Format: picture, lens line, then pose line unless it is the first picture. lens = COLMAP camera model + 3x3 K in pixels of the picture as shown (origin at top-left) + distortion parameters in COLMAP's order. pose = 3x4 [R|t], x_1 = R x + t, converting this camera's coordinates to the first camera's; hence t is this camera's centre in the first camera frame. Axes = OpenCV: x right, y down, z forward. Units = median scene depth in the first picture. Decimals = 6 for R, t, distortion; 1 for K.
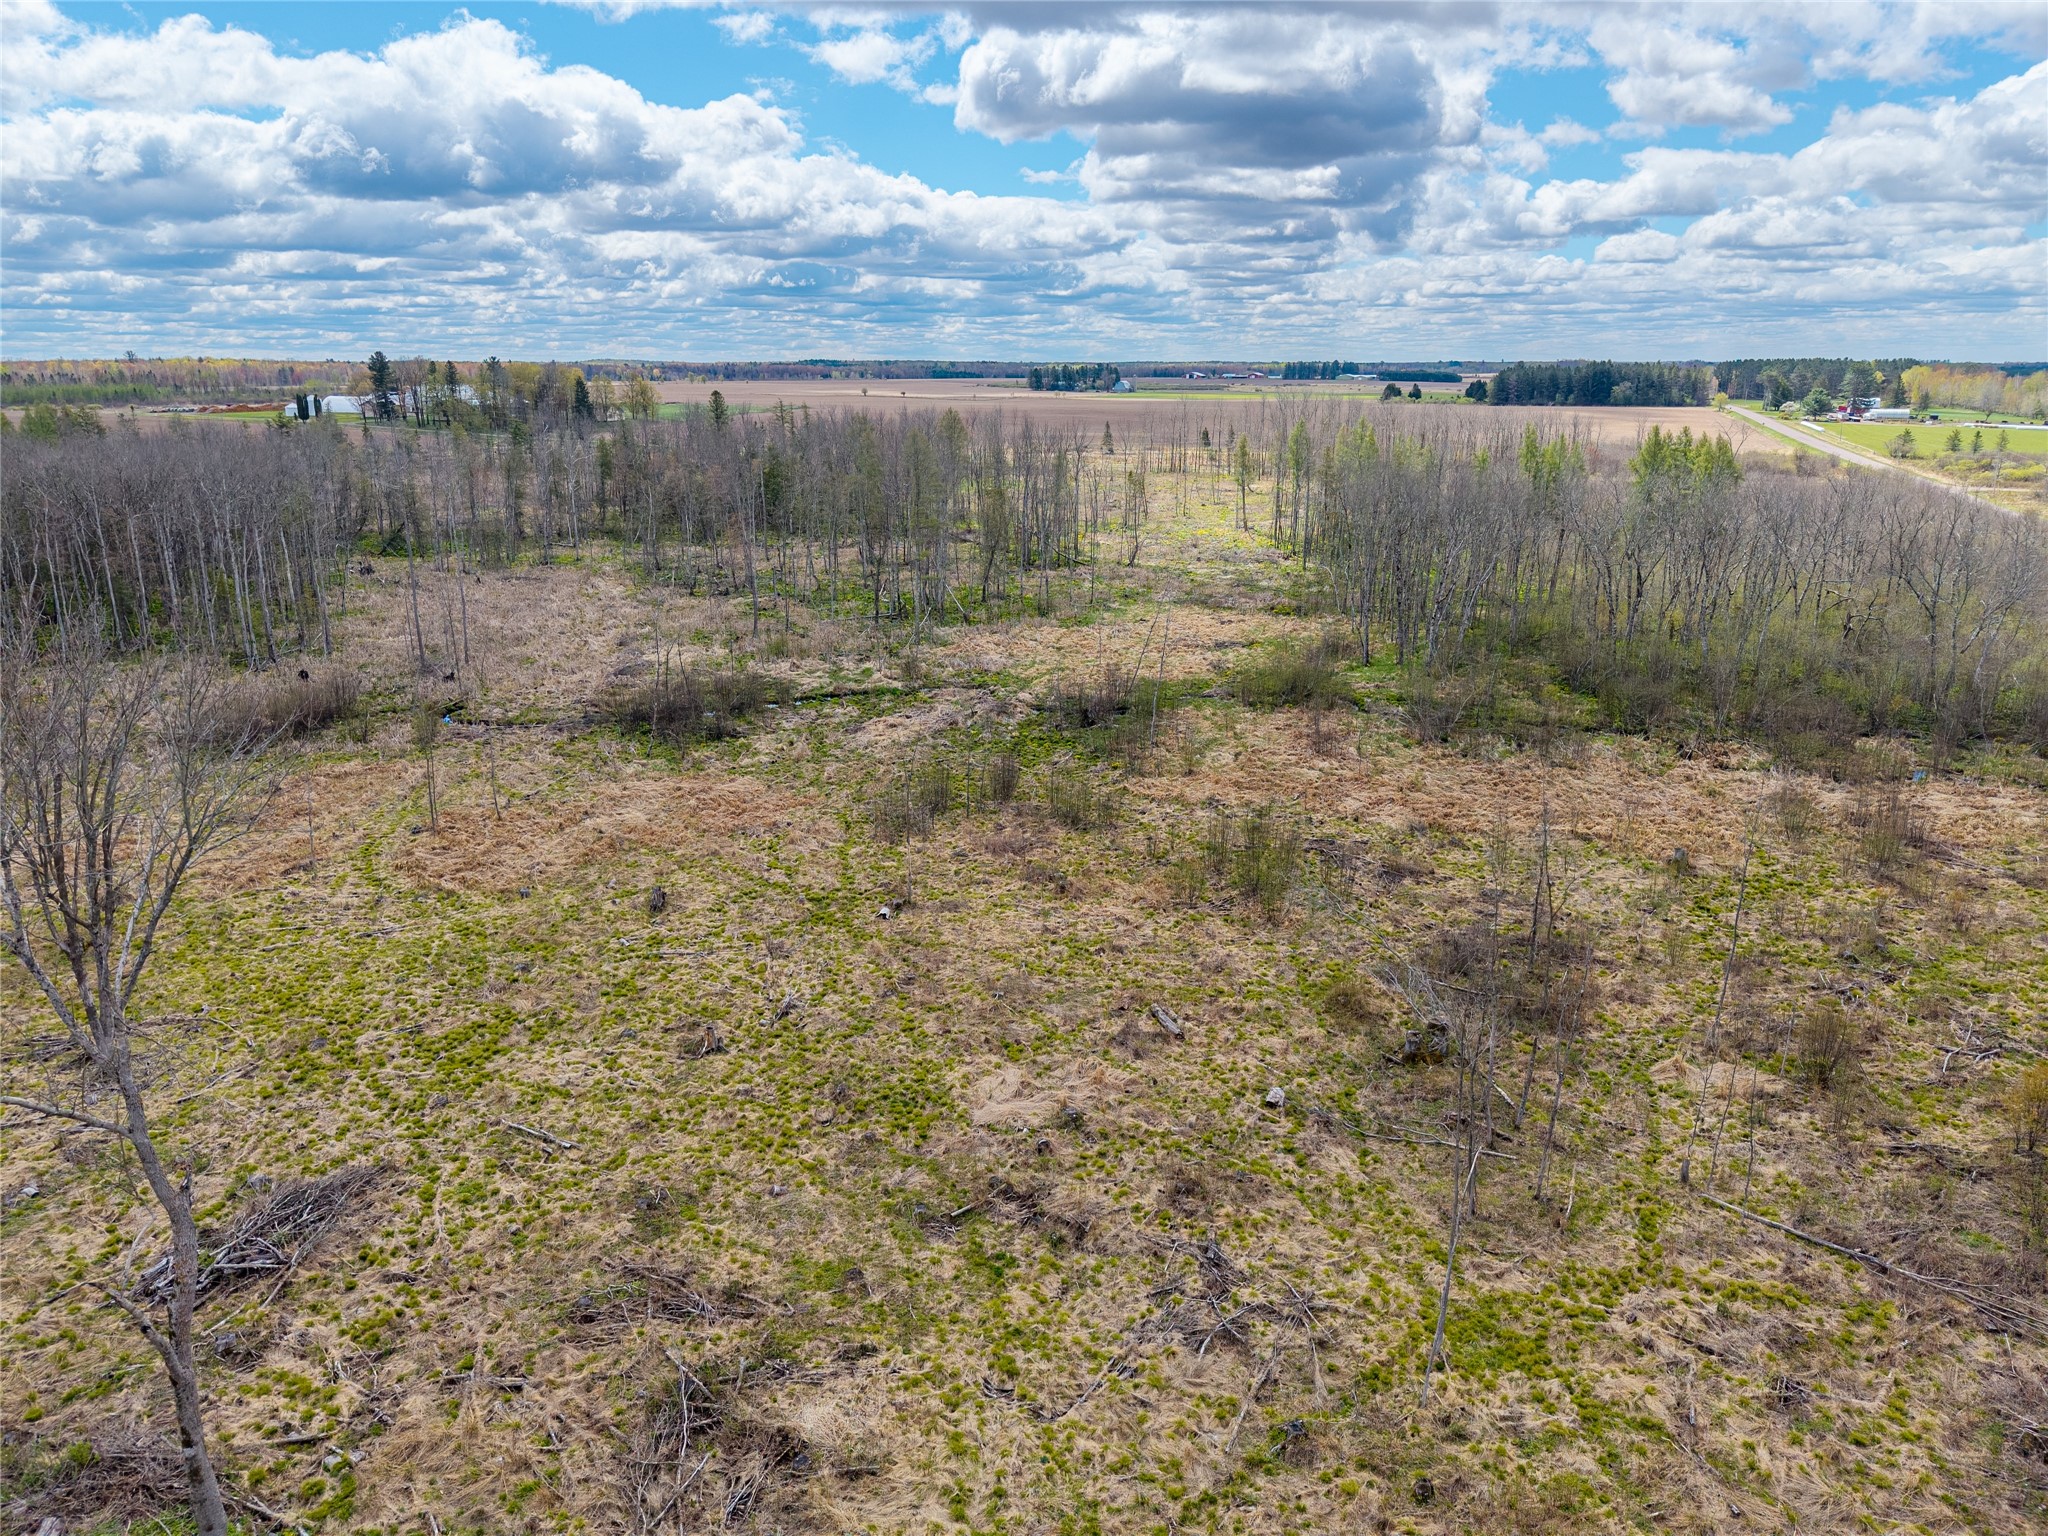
lens RADIAL K [[1372.8, 0, 1022.7], [0, 1372.8, 764.7], [0, 0, 1]] dist [0.025205, -0.025704]
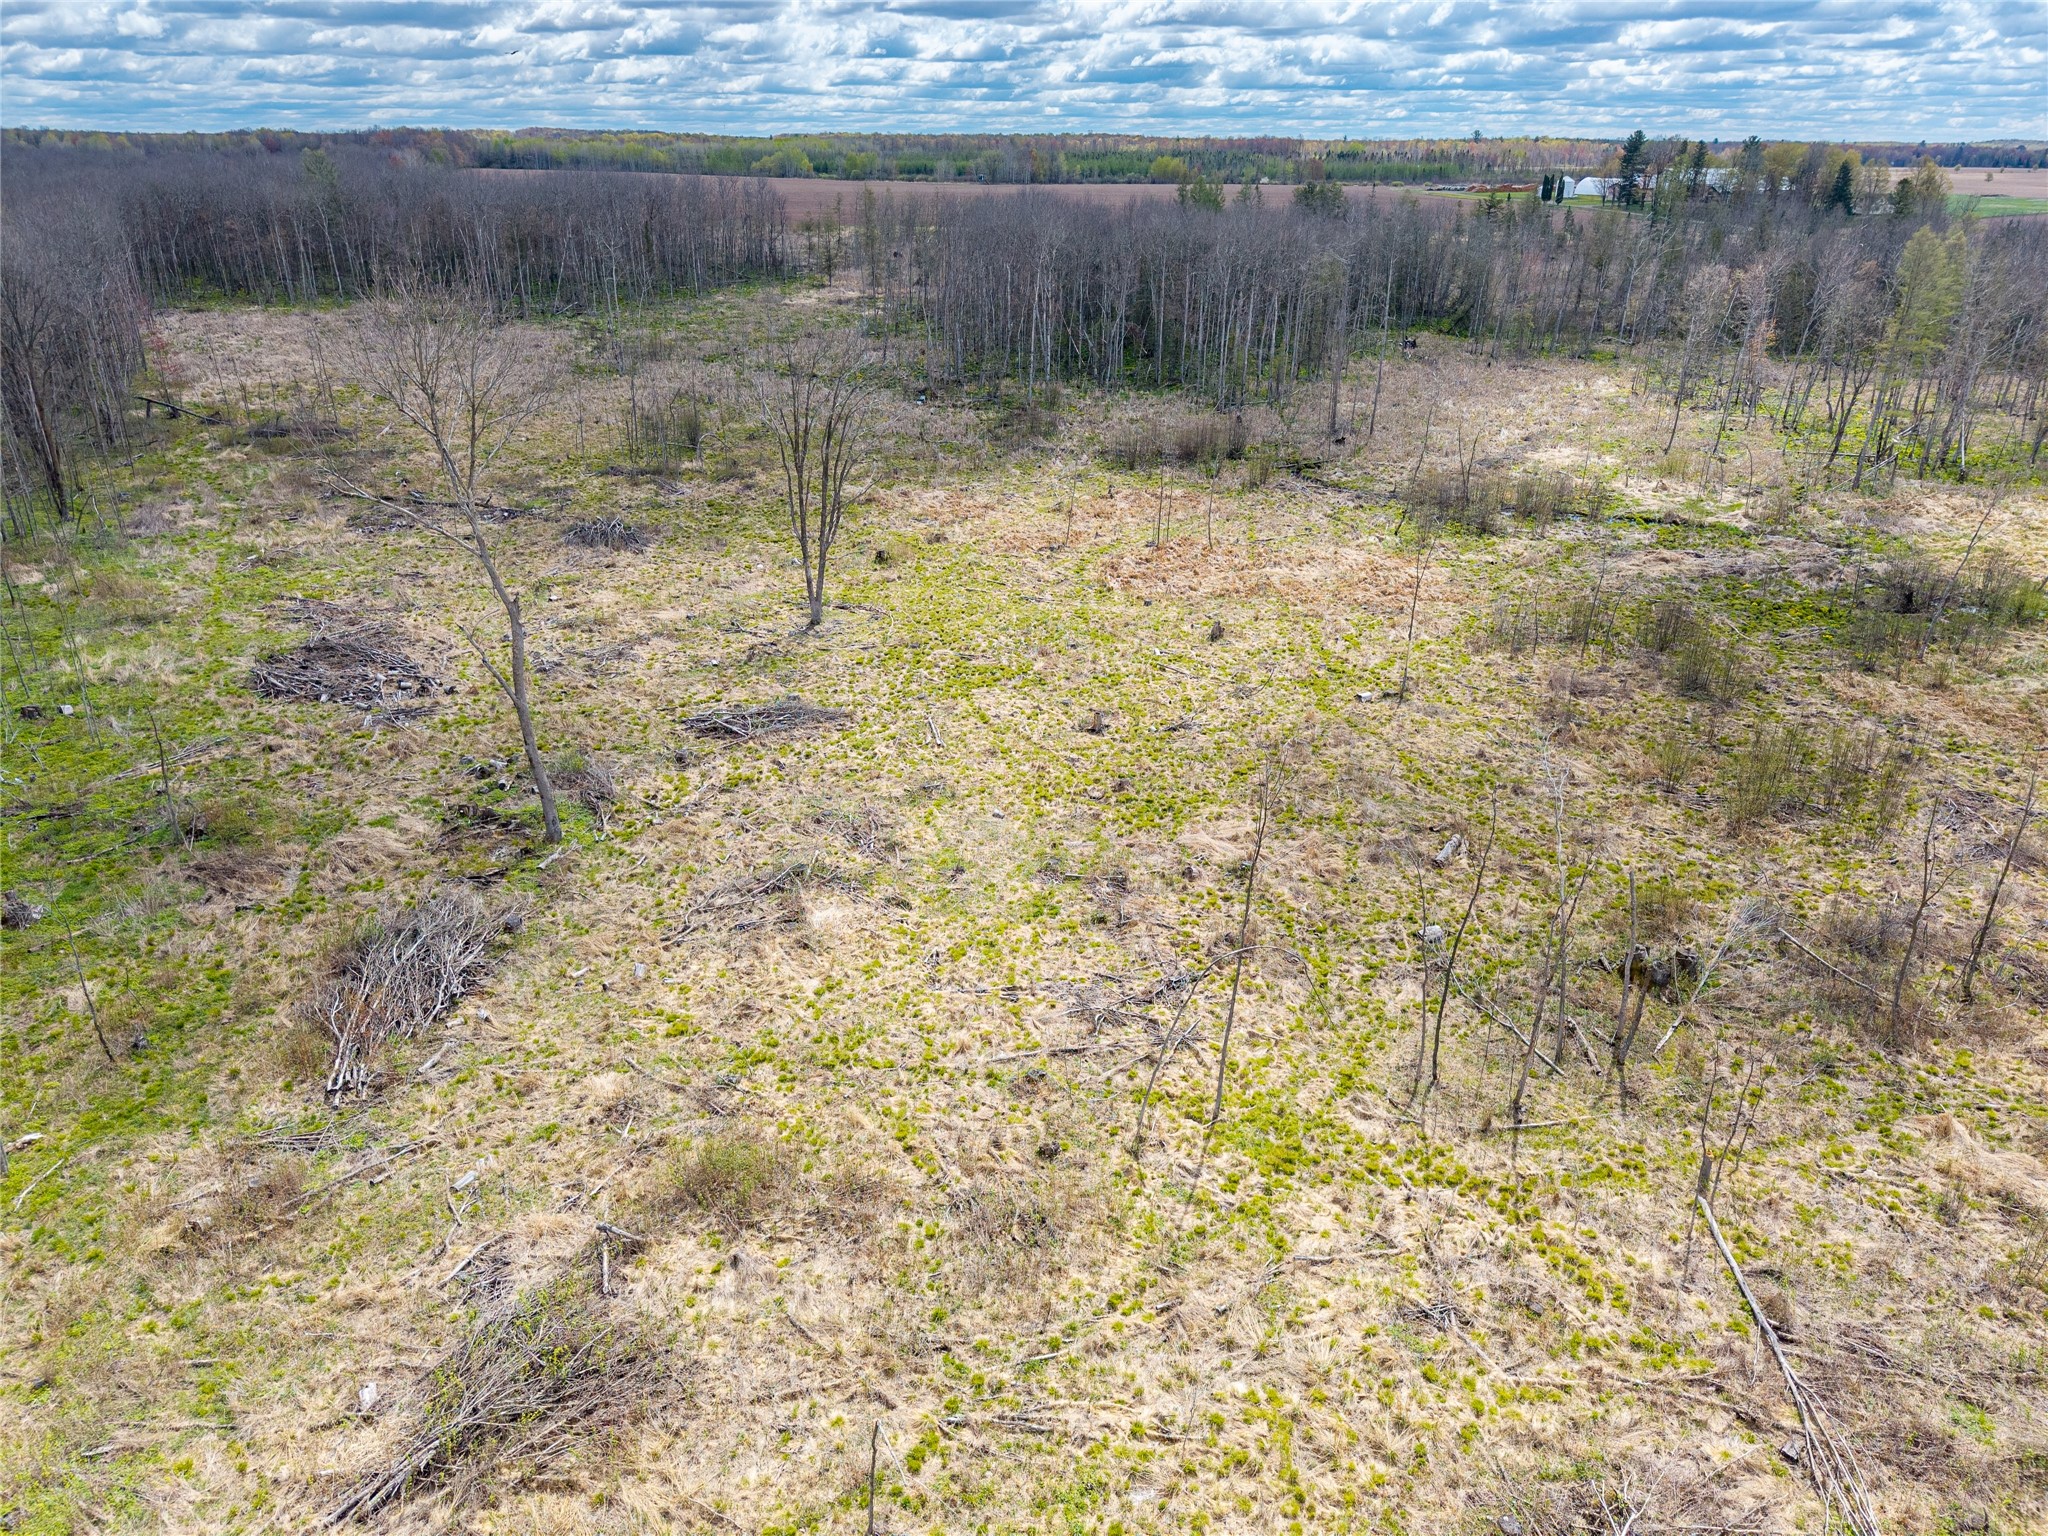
lens RADIAL K [[1372.8, 0, 1016.3], [0, 1372.8, 774.5], [0, 0, 1]] dist [0.025205, -0.025704]
pose [[0.644176, 0.321579, -0.693991, 0.243084], [-0.217213, 0.946881, 0.237141, -0.013514], [0.733387, -0.002017, 0.679809, 0.042330]]
